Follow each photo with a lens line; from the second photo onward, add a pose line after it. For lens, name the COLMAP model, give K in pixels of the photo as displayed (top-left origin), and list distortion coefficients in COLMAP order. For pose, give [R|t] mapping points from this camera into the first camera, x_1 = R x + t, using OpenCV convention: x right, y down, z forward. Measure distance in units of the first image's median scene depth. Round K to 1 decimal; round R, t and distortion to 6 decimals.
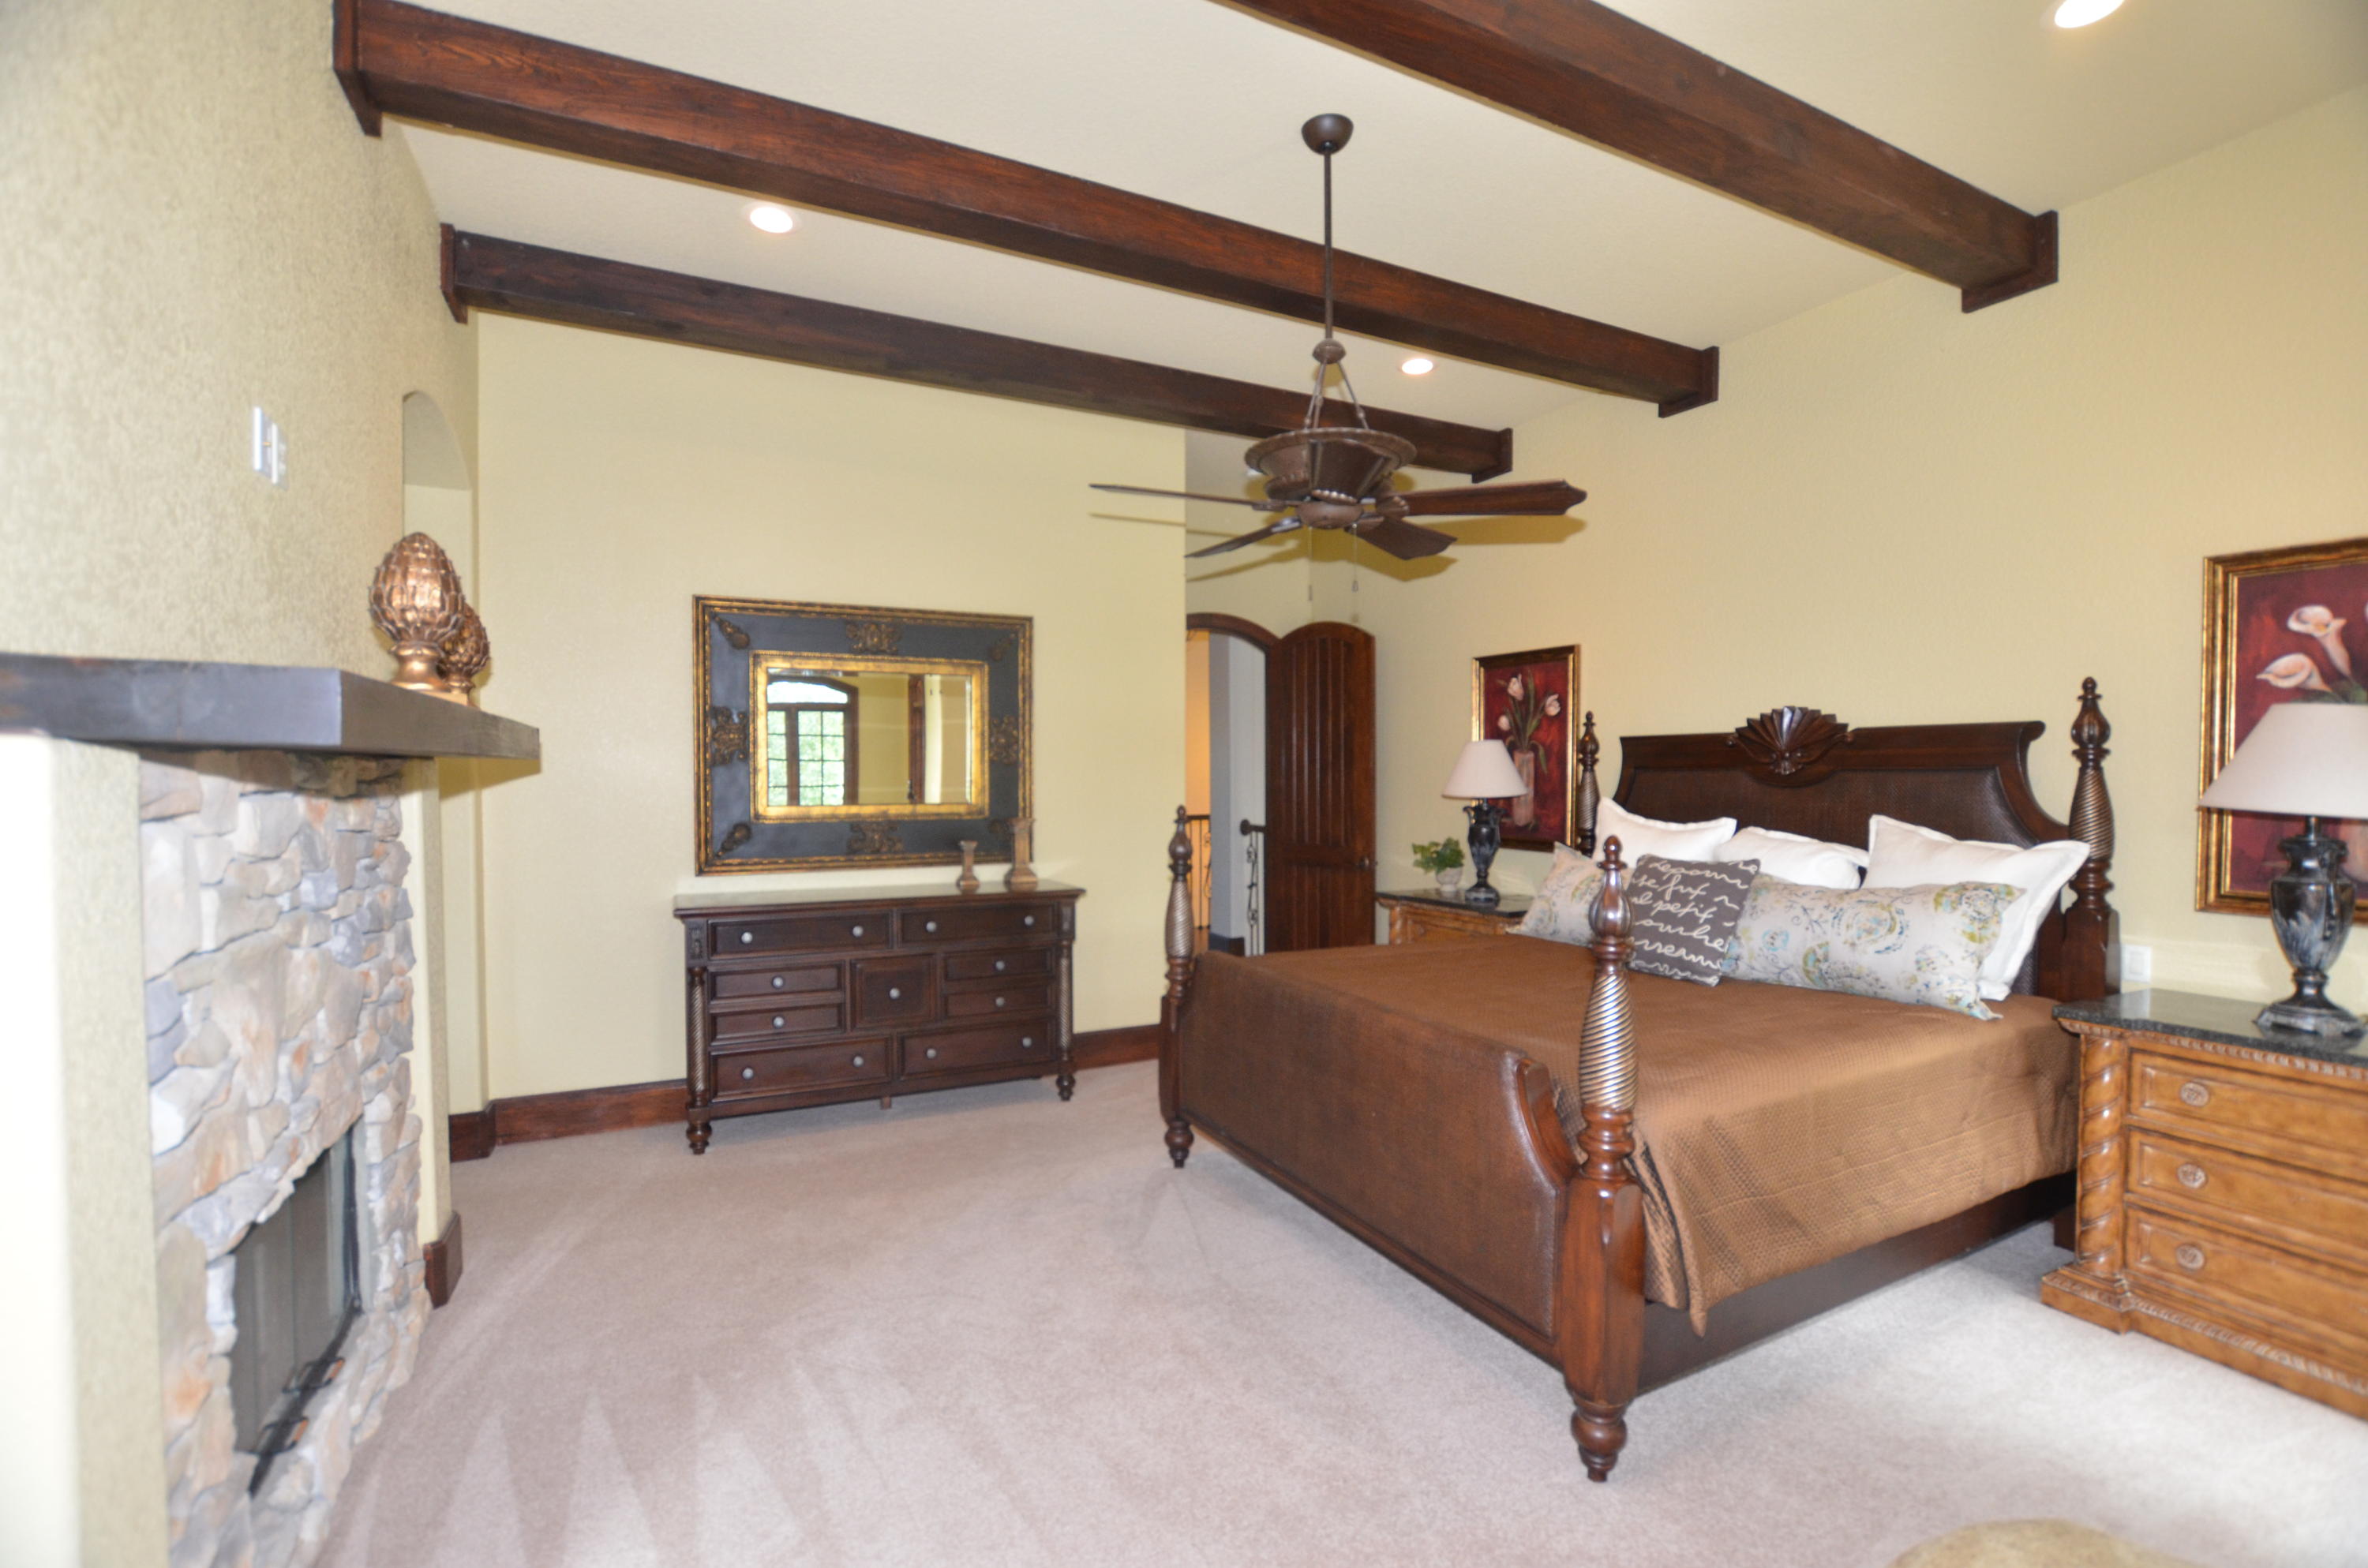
lens RADIAL K [[1047.5, 0, 1195.9], [0, 1047.5, 796.8], [0, 0, 1]] dist [-0.028107, 0.000438]
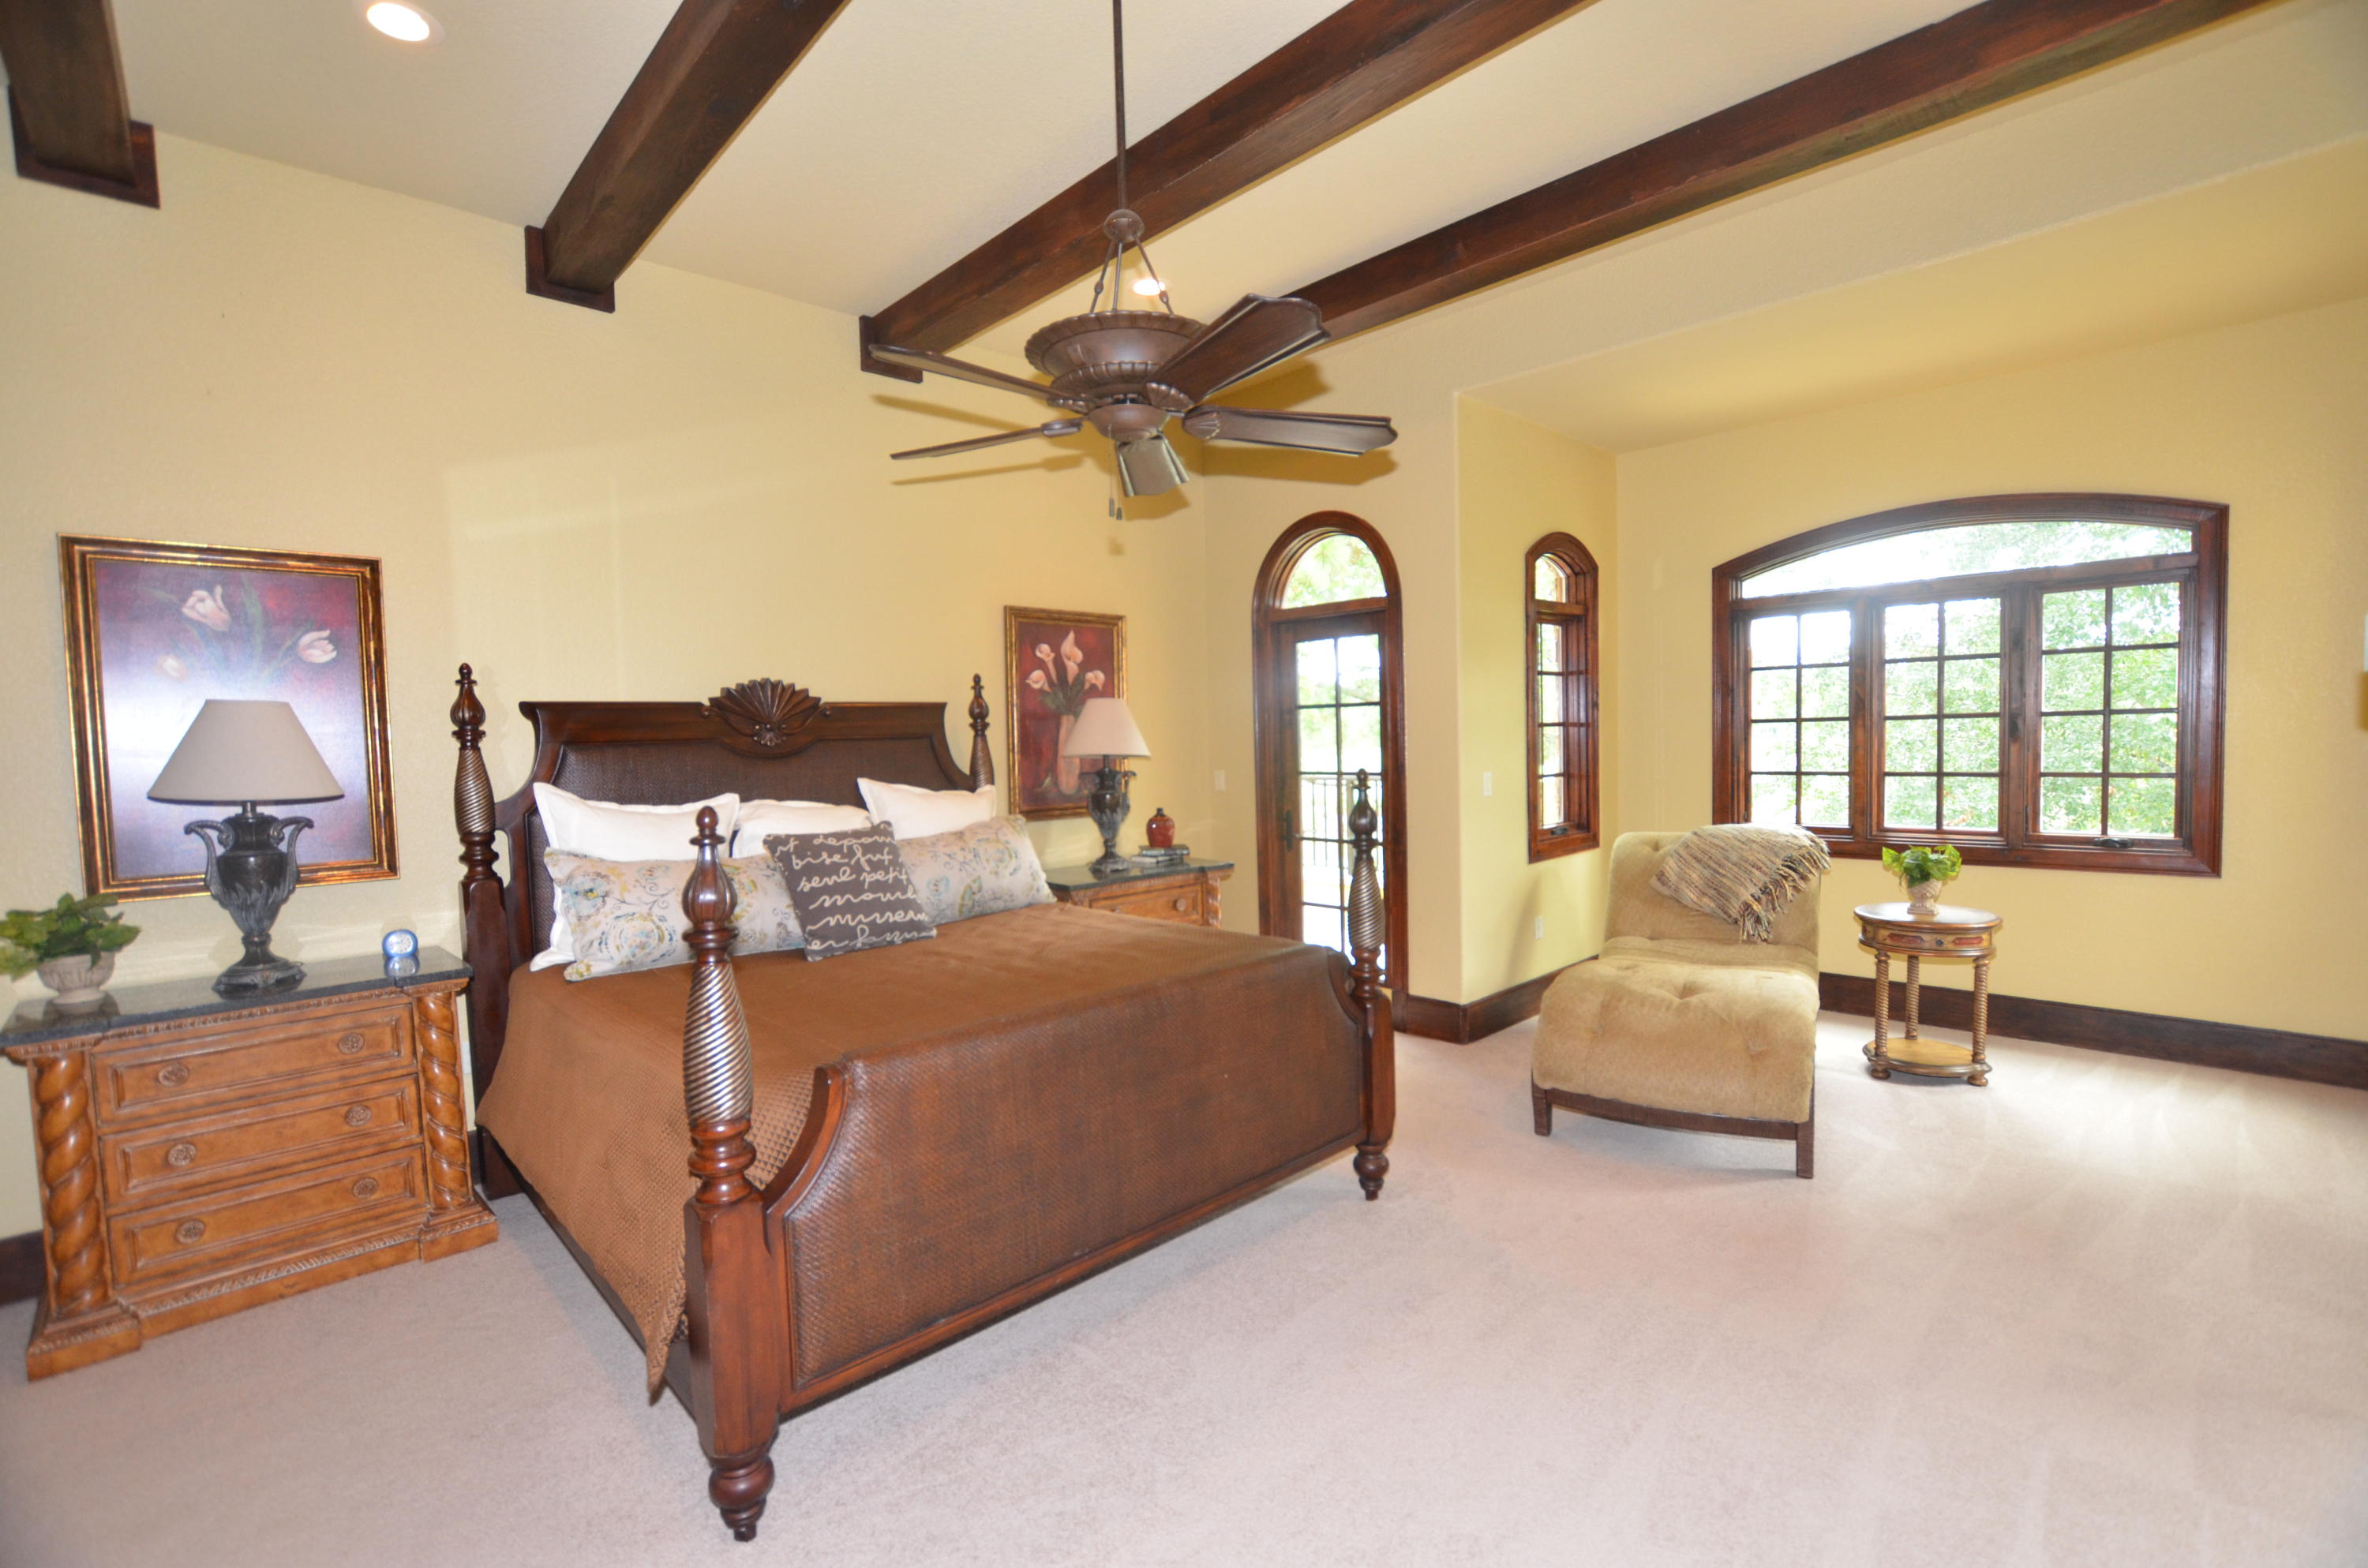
lens RADIAL K [[1034.2, 0, 1190.4], [0, 1034.2, 784.9], [0, 0, 1]] dist [-0.030636, -0.000166]
pose [[-0.285885, -0.032252, 0.957721, -0.560133], [0.052081, 0.997433, 0.049136, -0.012582], [-0.956848, 0.063926, -0.283472, 0.987330]]
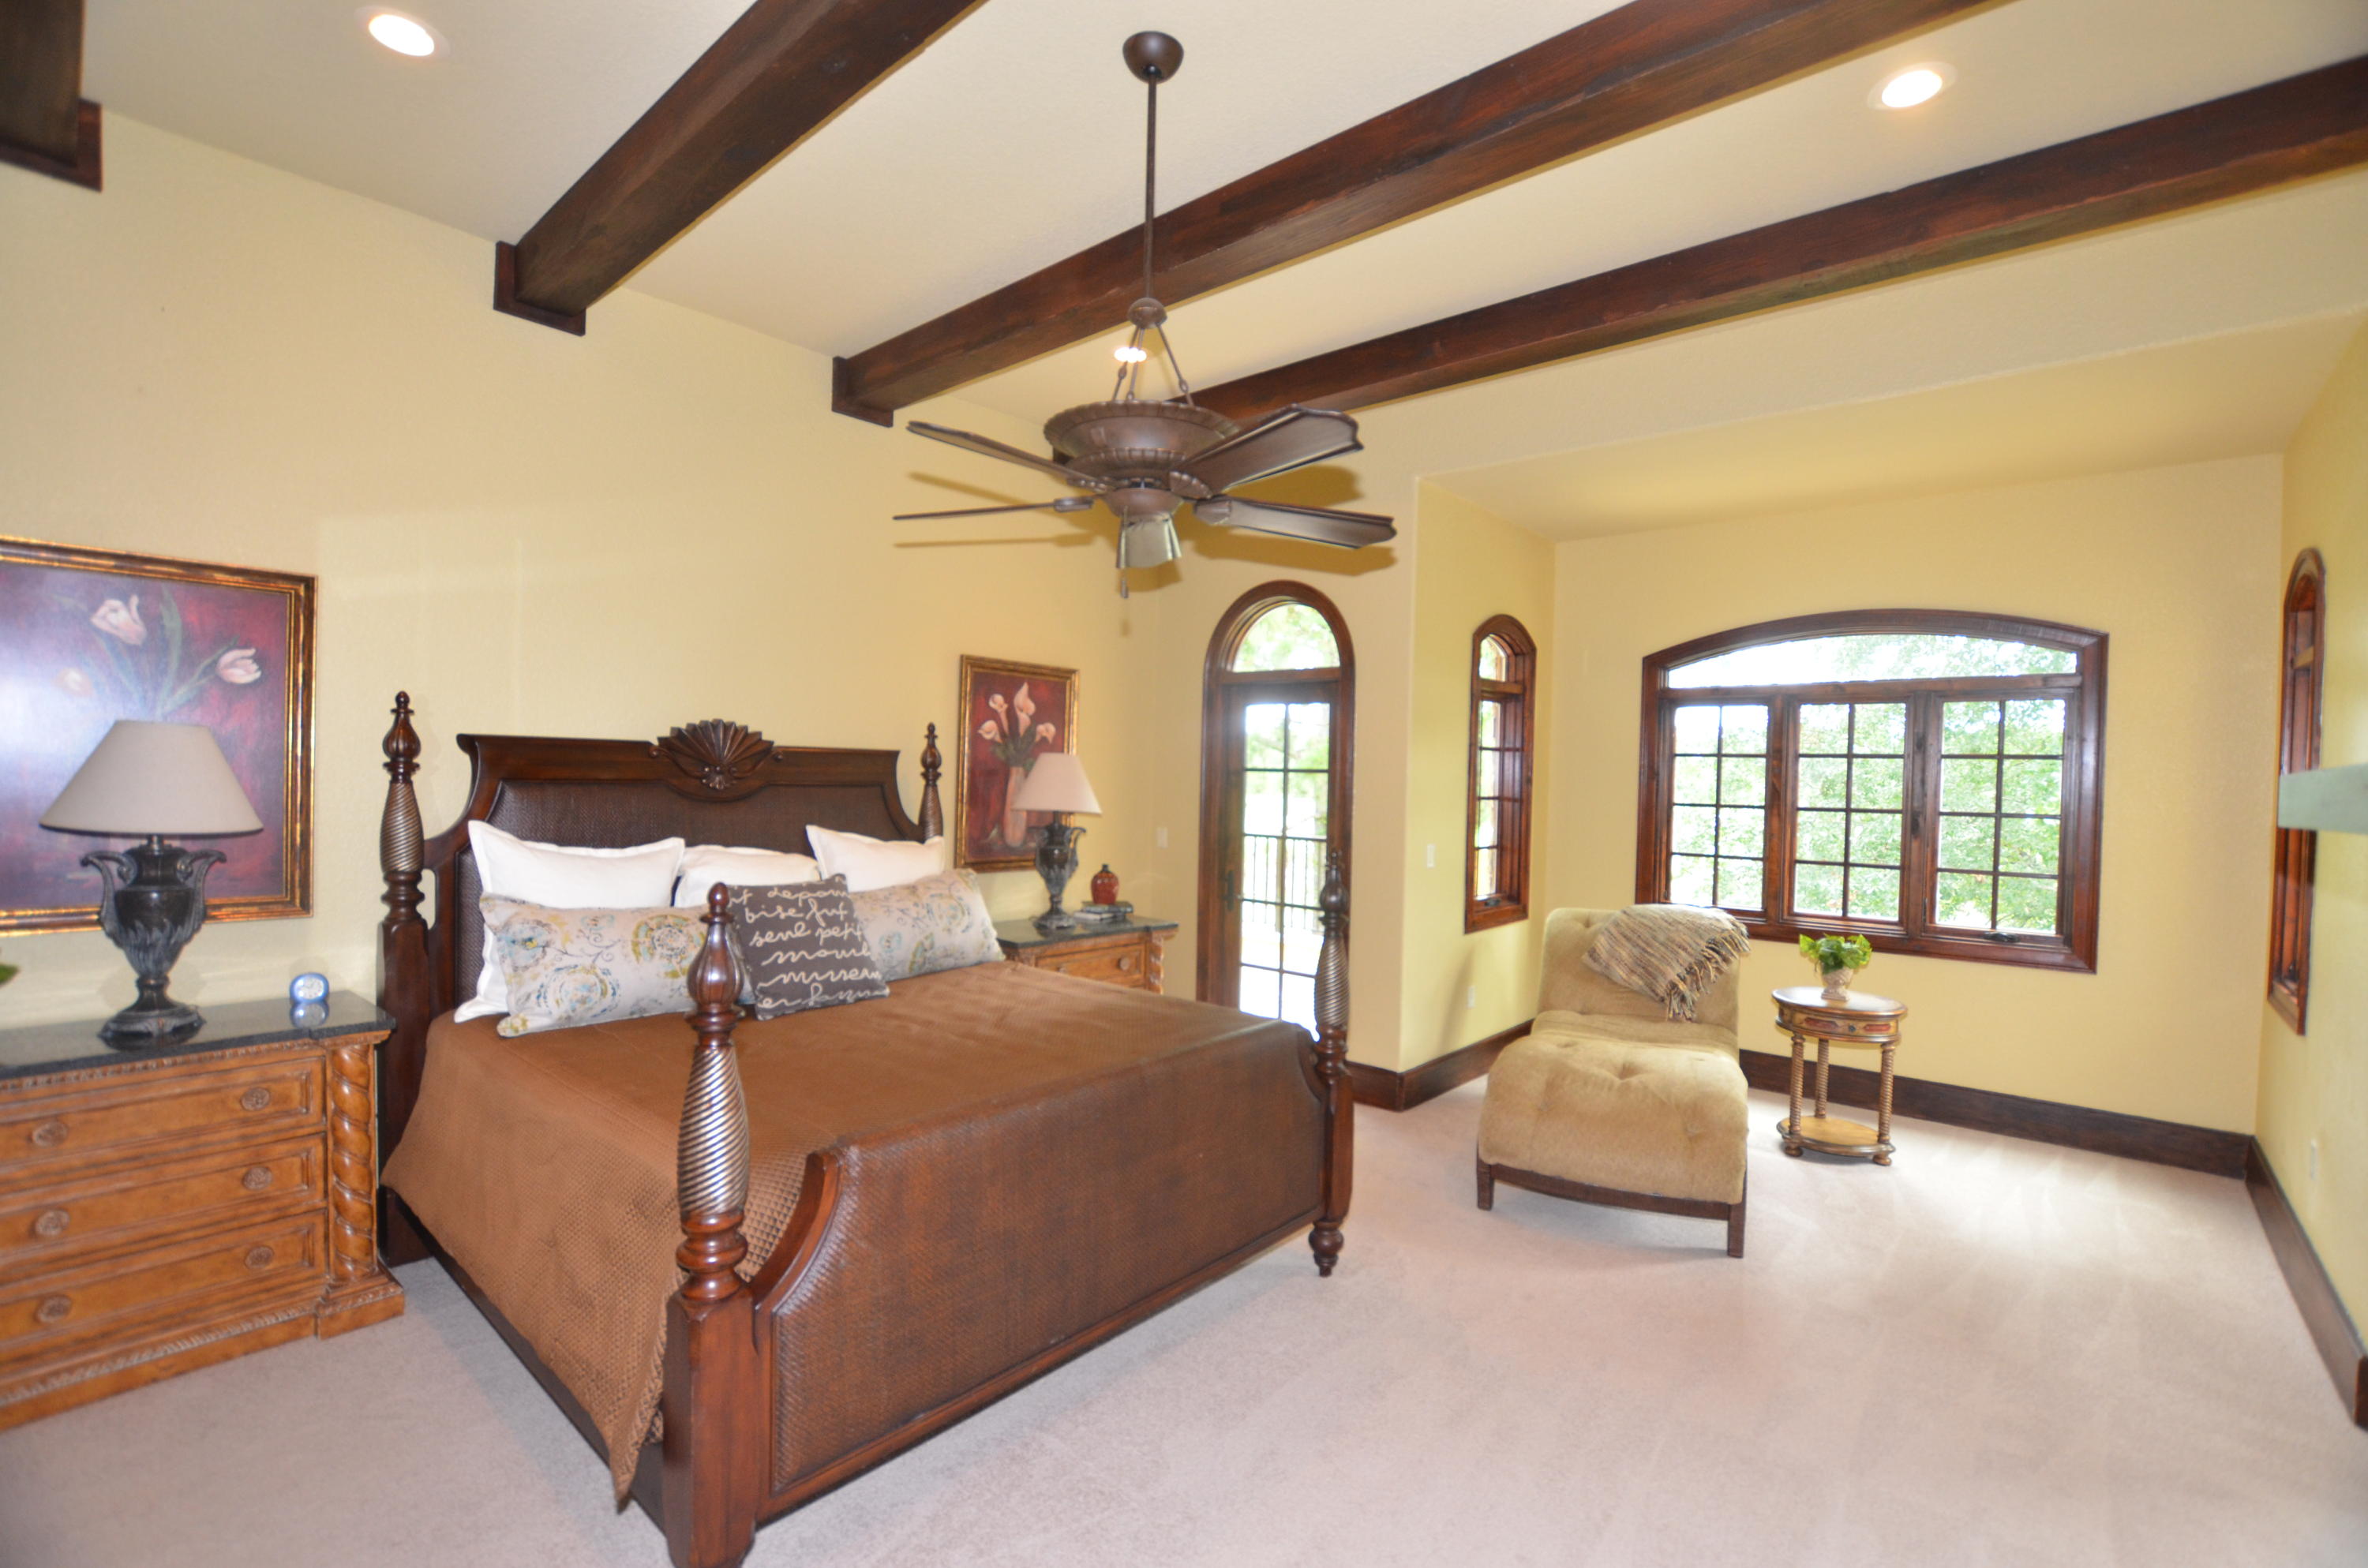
lens RADIAL K [[1033.6, 0, 1190.0], [0, 1033.6, 784.4], [0, 0, 1]] dist [-0.035344, 0.004538]
pose [[-0.371329, -0.011915, 0.928425, -0.543108], [0.002183, 0.999904, 0.013705, -0.042188], [-0.928499, 0.007116, -0.371268, 1.044688]]
